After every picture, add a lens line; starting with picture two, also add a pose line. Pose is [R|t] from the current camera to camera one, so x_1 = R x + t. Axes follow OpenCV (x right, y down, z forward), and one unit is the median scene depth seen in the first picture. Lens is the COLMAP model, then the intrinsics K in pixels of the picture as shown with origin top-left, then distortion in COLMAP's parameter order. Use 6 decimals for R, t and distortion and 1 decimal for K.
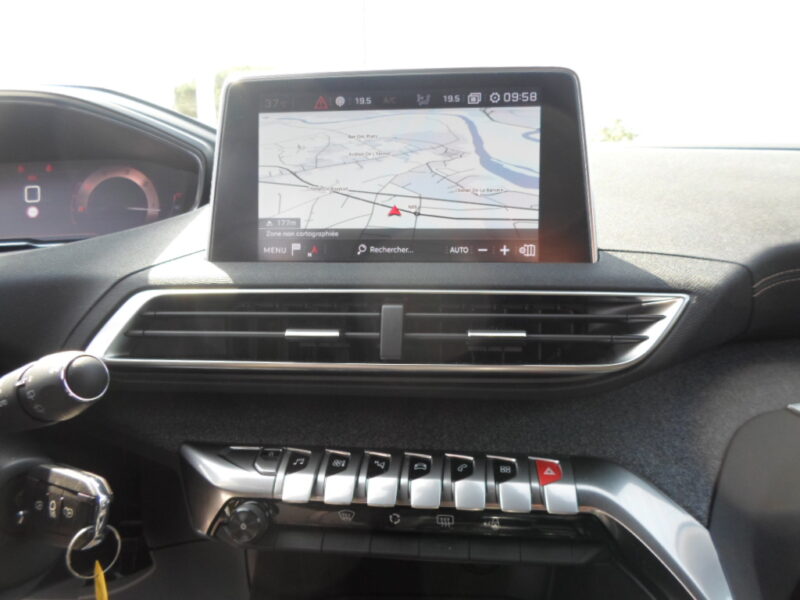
lens RADIAL K [[621.0, 0, 394.1], [0, 621.0, 297.0], [0, 0, 1]] dist [-0.026702, -0.013335]
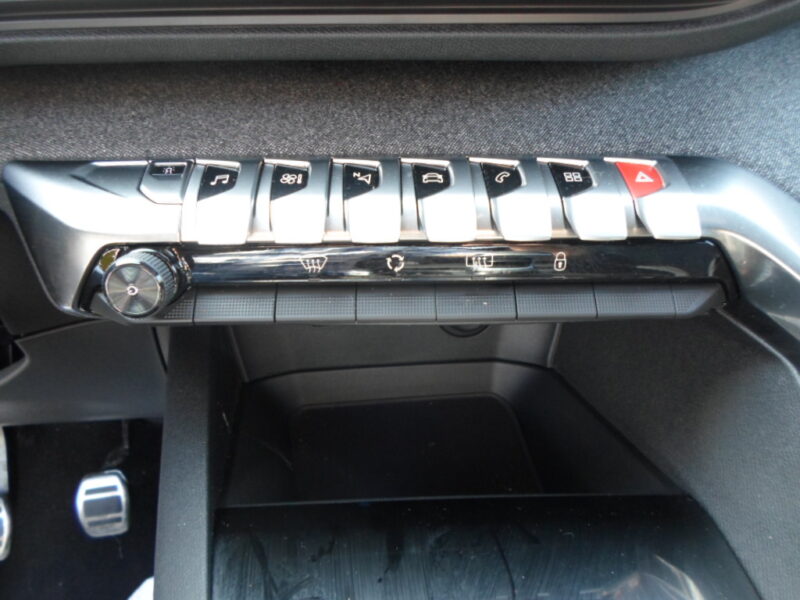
lens RADIAL K [[621.0, 0, 404.1], [0, 621.0, 296.6], [0, 0, 1]] dist [-0.026702, -0.013335]
pose [[0.985526, -0.059279, 0.158821, -0.081032], [-0.000260, 0.936341, 0.351092, 0.161869], [-0.169523, -0.346052, 0.922773, 0.393175]]
